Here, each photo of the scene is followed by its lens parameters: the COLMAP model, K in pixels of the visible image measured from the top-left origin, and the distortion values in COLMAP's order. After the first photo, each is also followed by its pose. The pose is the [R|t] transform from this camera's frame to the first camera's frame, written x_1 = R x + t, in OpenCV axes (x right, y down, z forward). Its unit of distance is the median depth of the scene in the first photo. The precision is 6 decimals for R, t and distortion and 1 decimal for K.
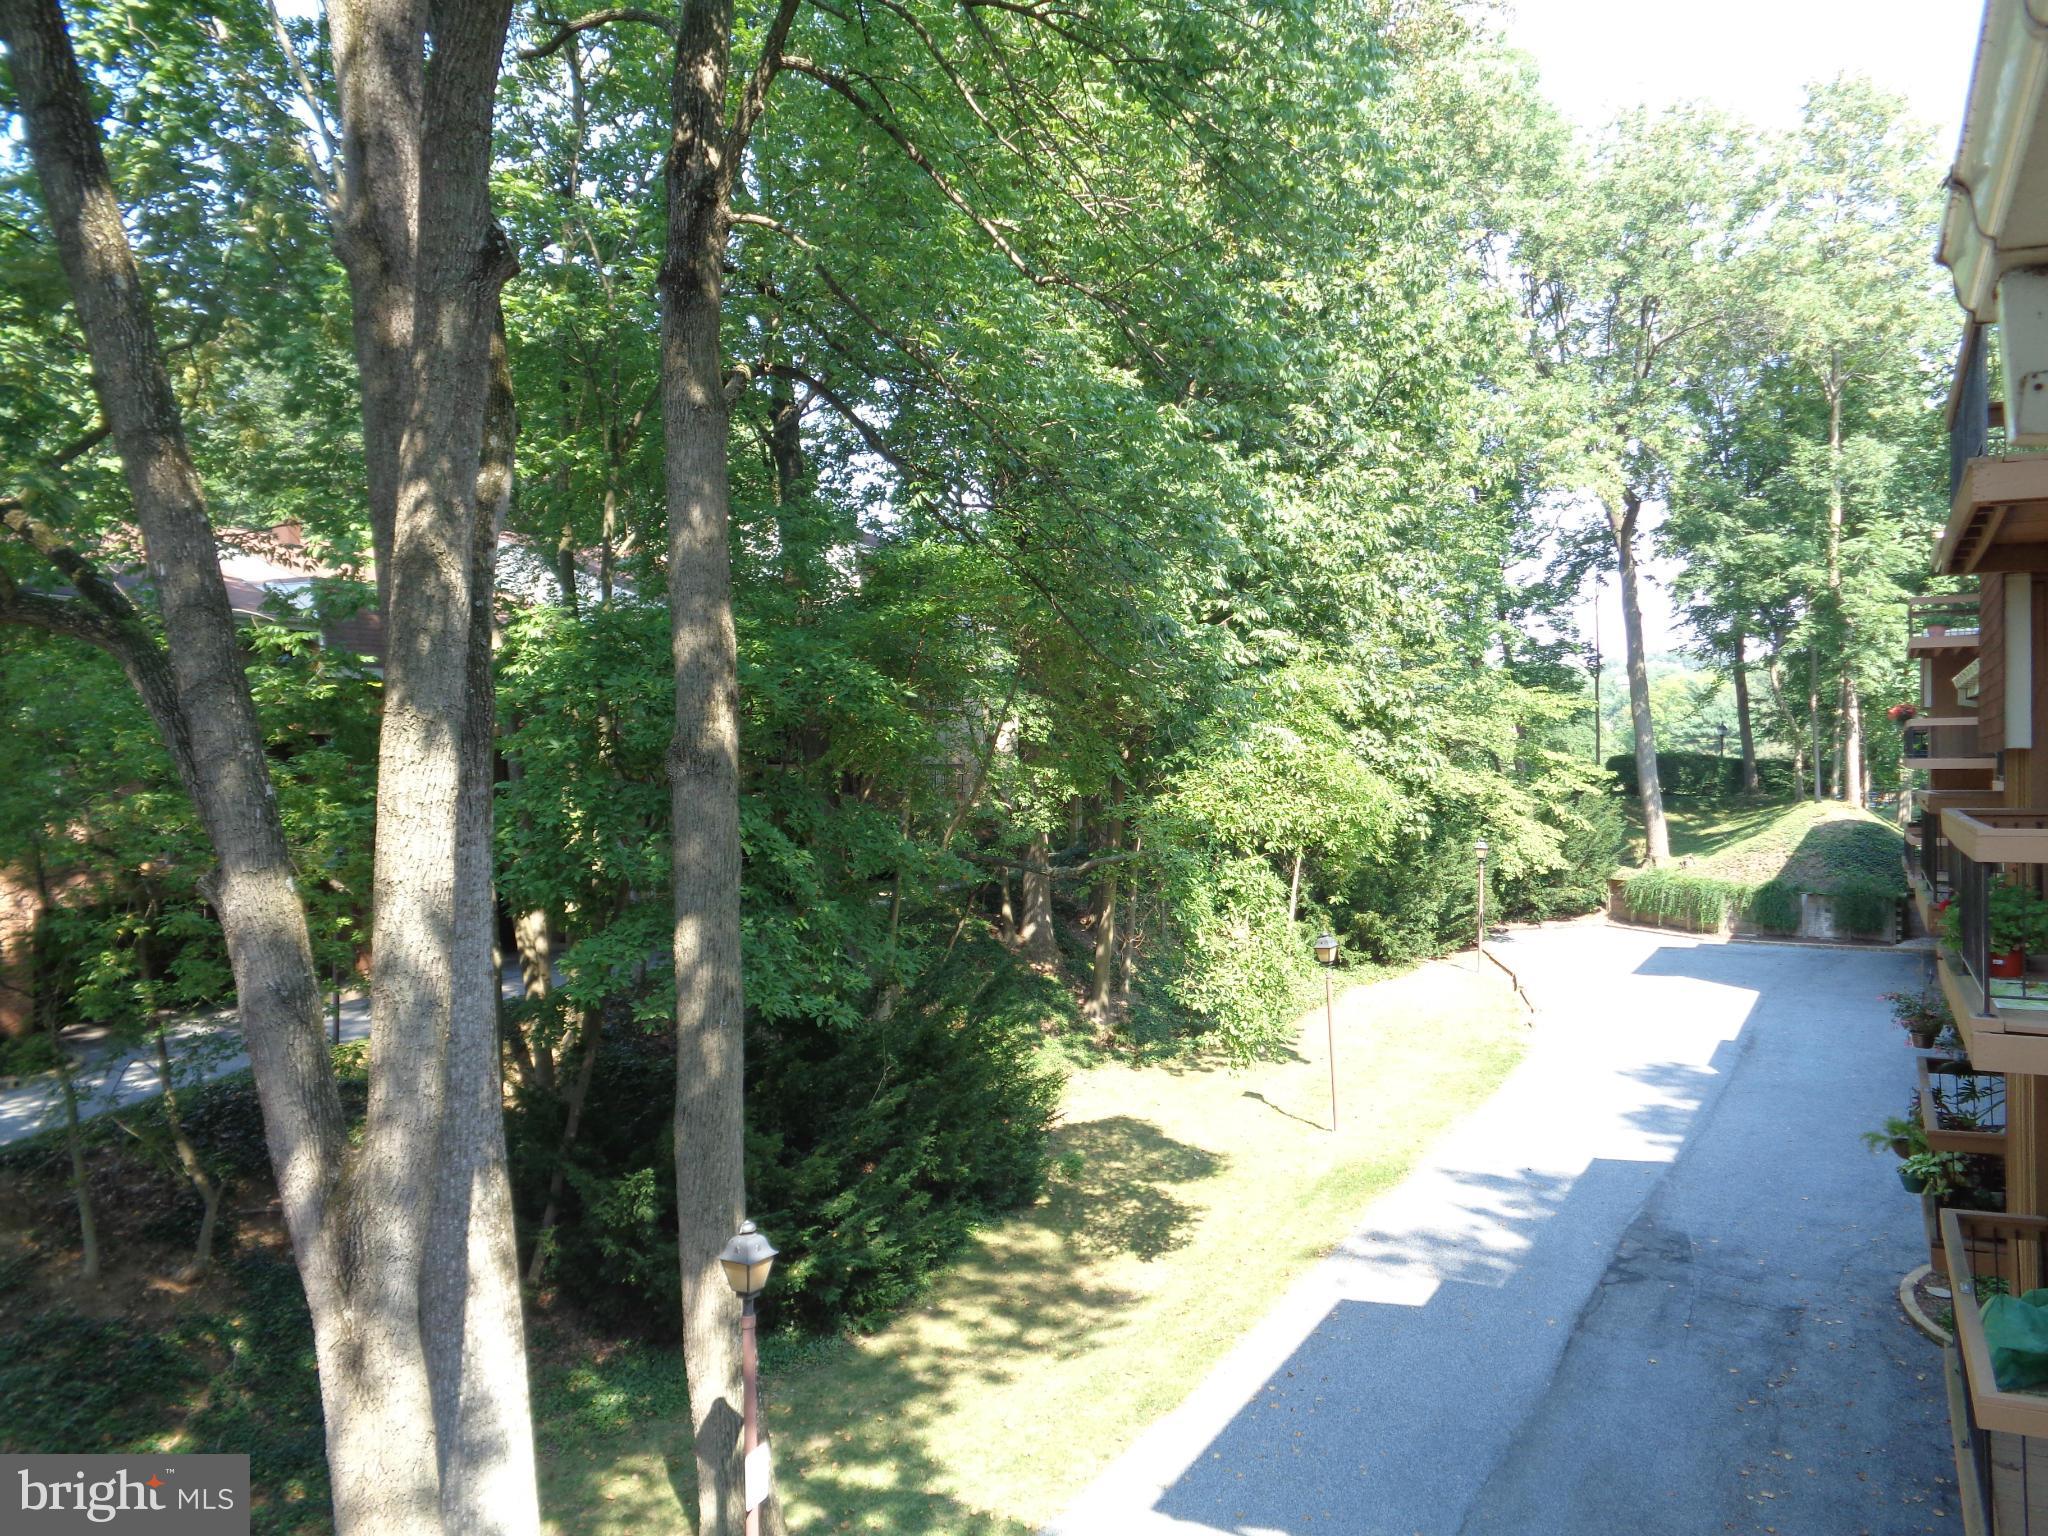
lens RADIAL K [[1551.0, 0, 1070.6], [0, 1551.0, 766.2], [0, 0, 1]] dist [0.086308, 0.000151]
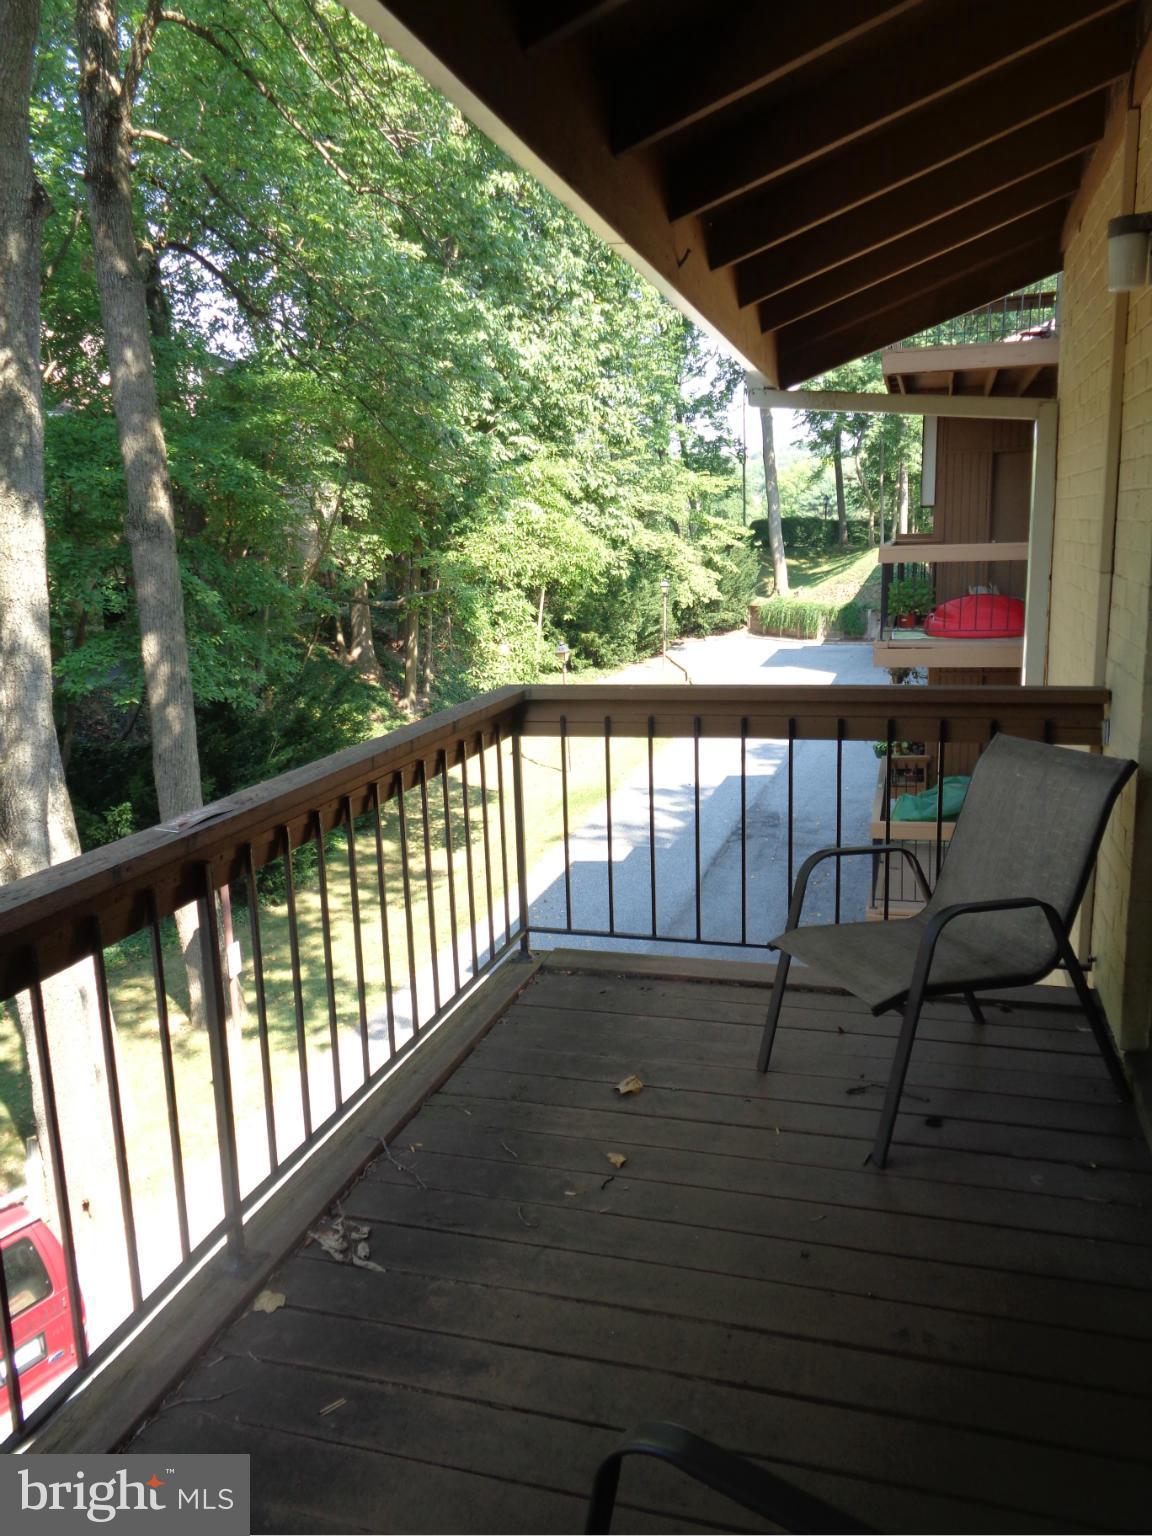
lens RADIAL K [[1163.3, 0, 576.5], [0, 1163.3, 749.9], [0, 0, 1]] dist [0.086308, 0.000151]
pose [[0.984137, -0.051932, 0.169641, -0.018302], [0.020455, 0.983036, 0.182270, 0.003825], [-0.176229, -0.175908, 0.968504, -0.110020]]
